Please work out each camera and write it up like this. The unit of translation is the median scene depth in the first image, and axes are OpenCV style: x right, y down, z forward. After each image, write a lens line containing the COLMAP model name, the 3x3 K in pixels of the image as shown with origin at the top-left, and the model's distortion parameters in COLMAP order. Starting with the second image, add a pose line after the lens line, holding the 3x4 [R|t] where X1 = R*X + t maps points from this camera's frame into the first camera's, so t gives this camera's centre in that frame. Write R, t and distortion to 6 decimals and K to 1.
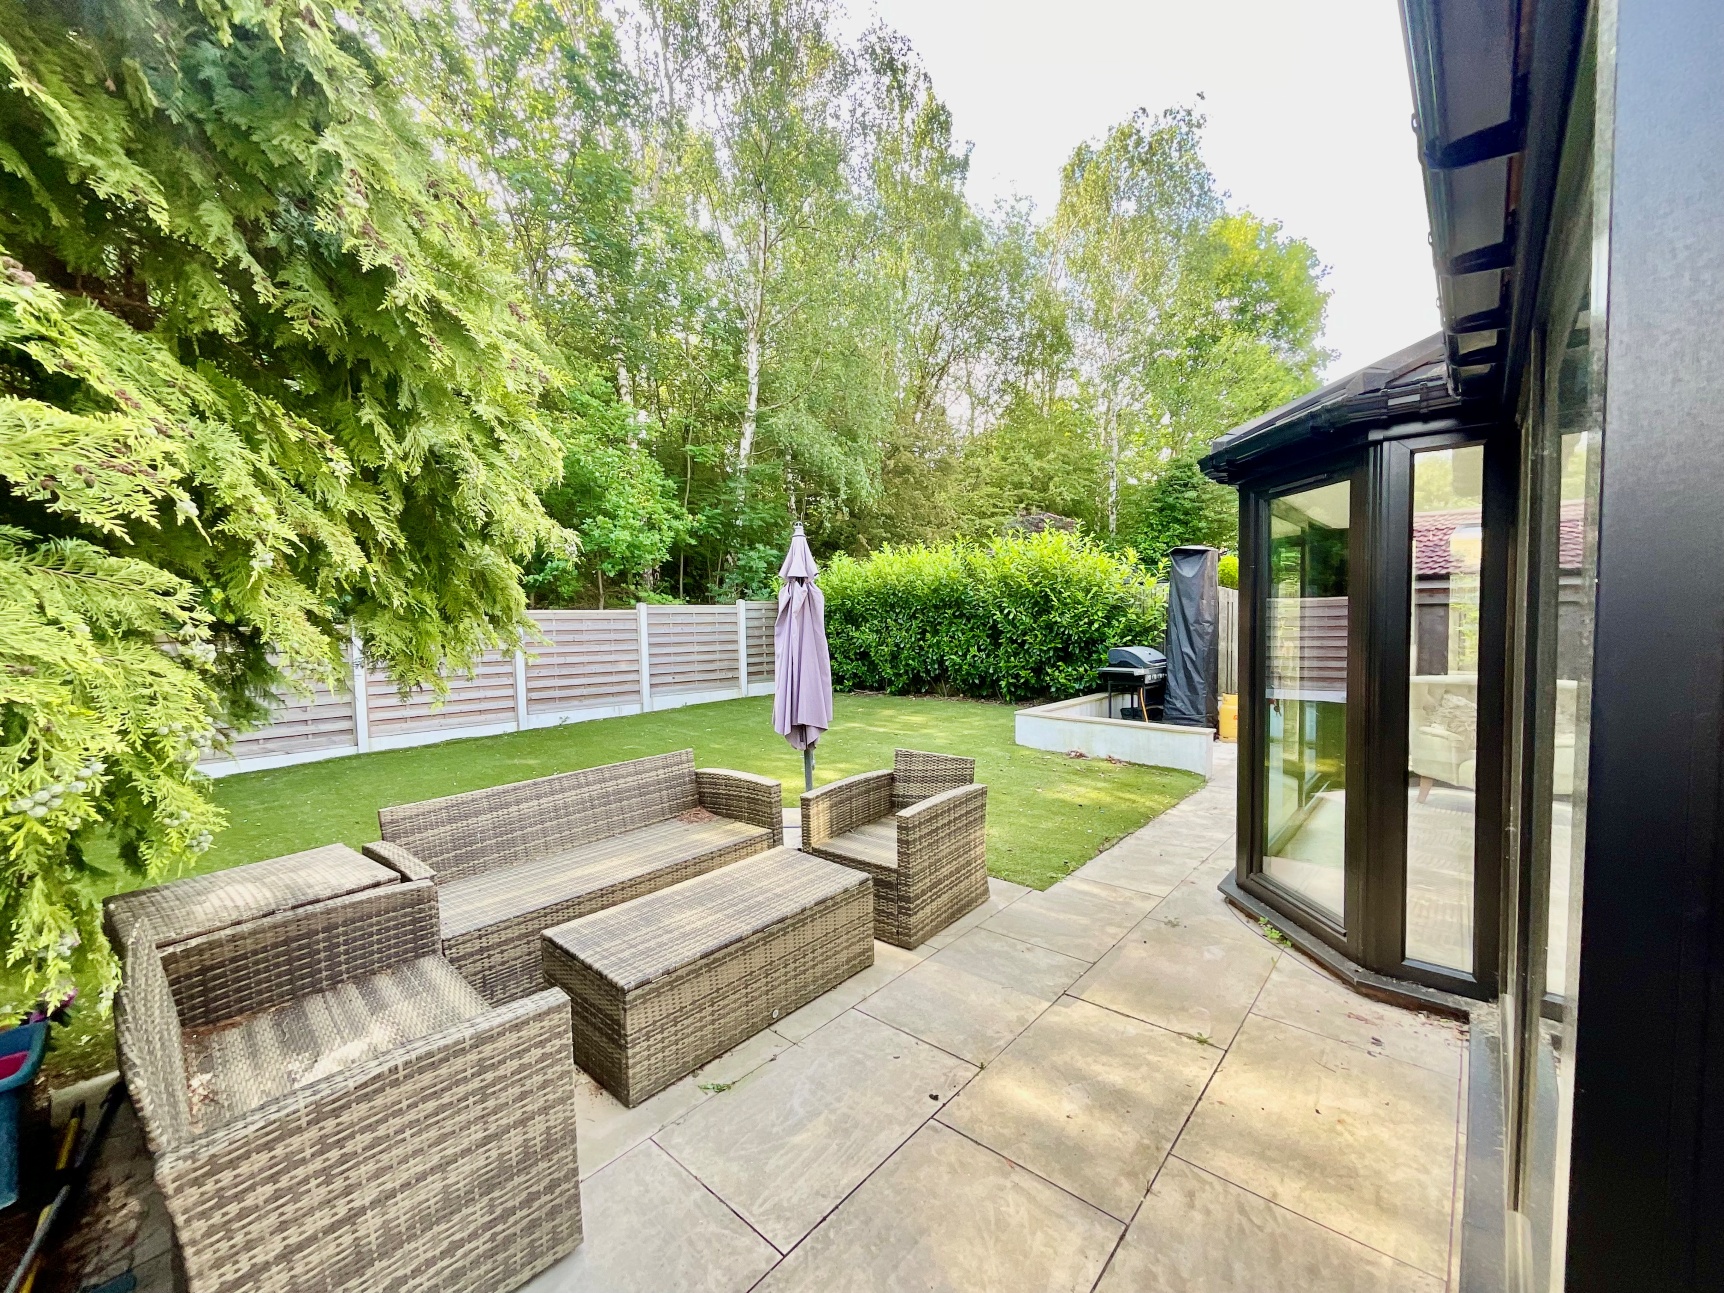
lens RADIAL K [[697.5, 0, 861.5], [0, 697.5, 648.6], [0, 0, 1]] dist [-0.000749, 0.000651]
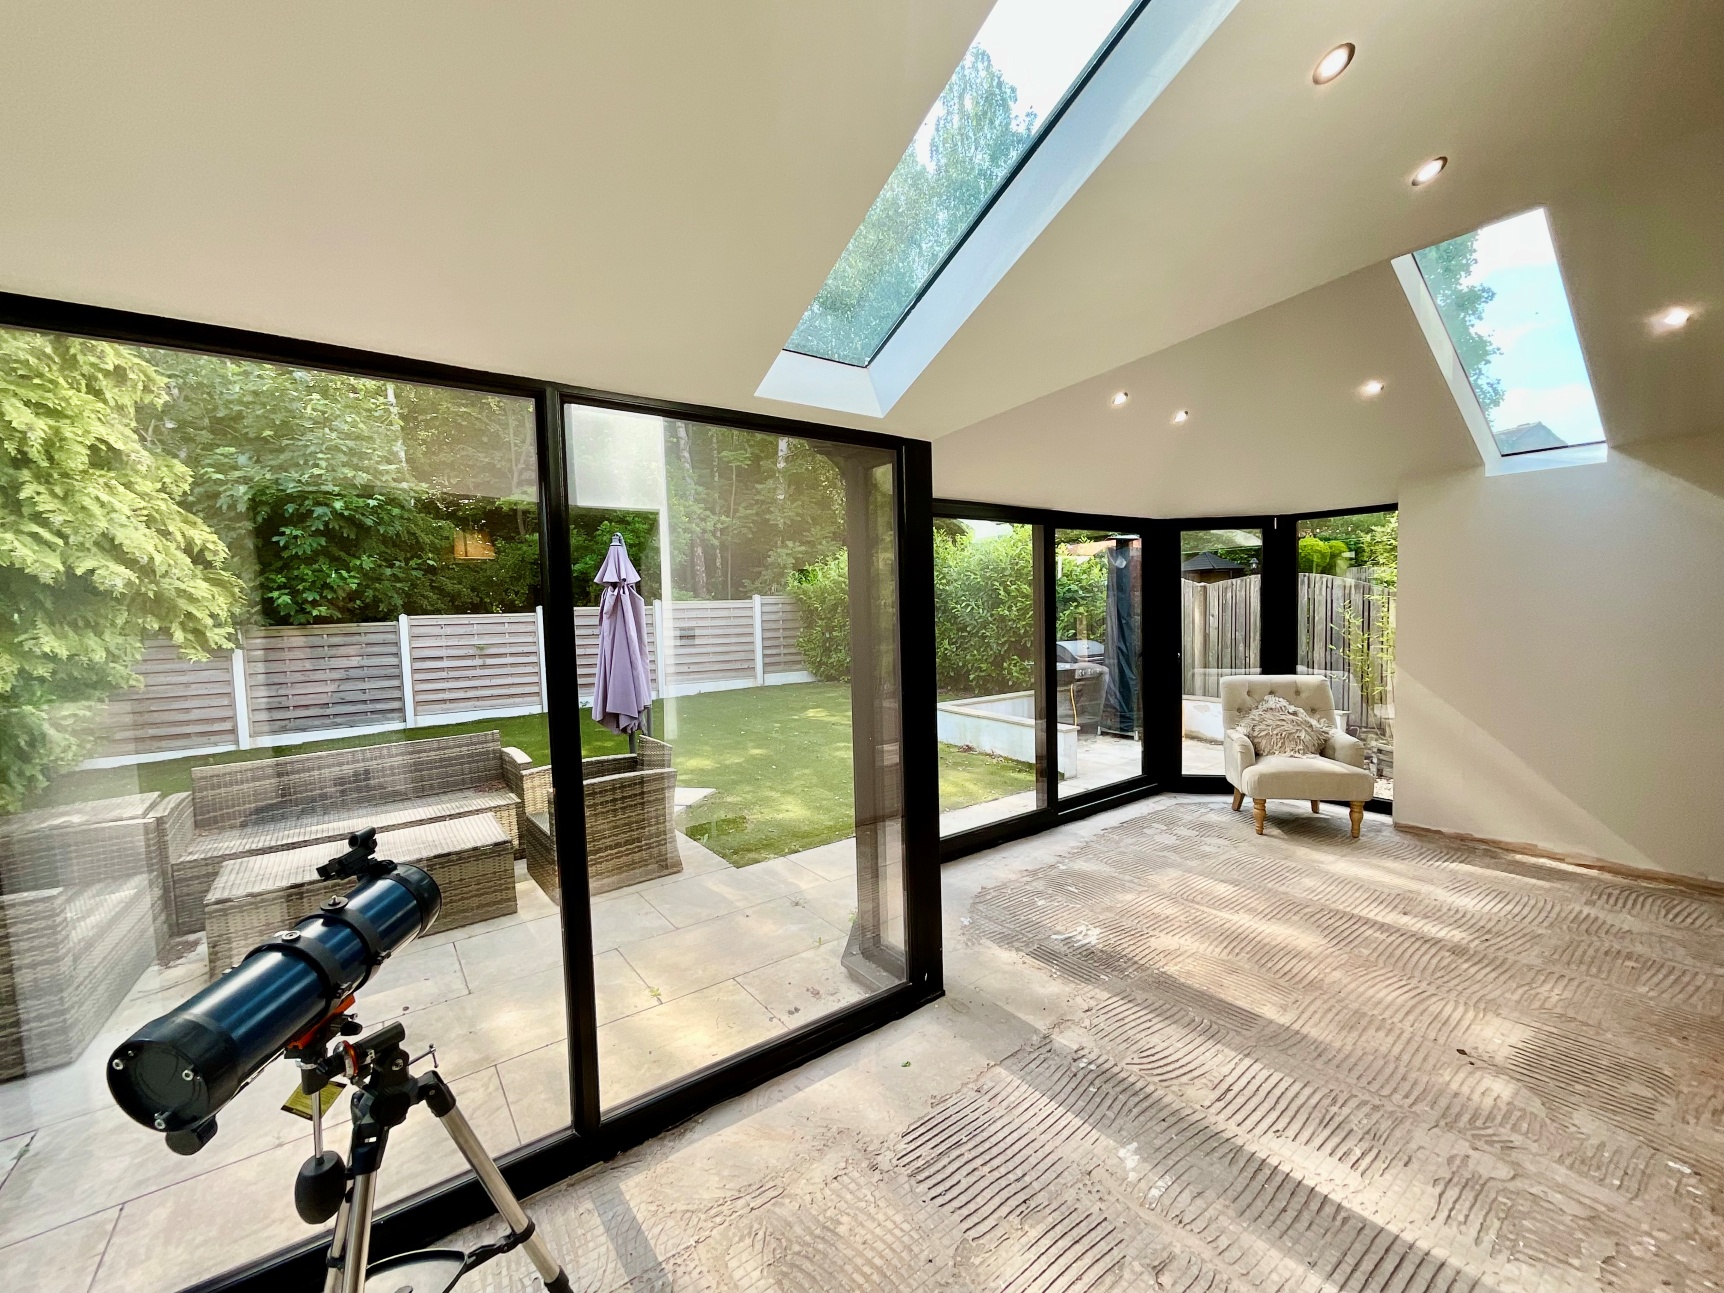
lens RADIAL K [[697.5, 0, 861.5], [0, 697.5, 648.6], [0, 0, 1]] dist [-0.000749, 0.000651]
pose [[0.978443, 0.003605, -0.206487, 0.286593], [-0.000410, 0.999880, 0.015513, -0.006569], [0.206519, -0.015093, 0.978326, -0.013192]]
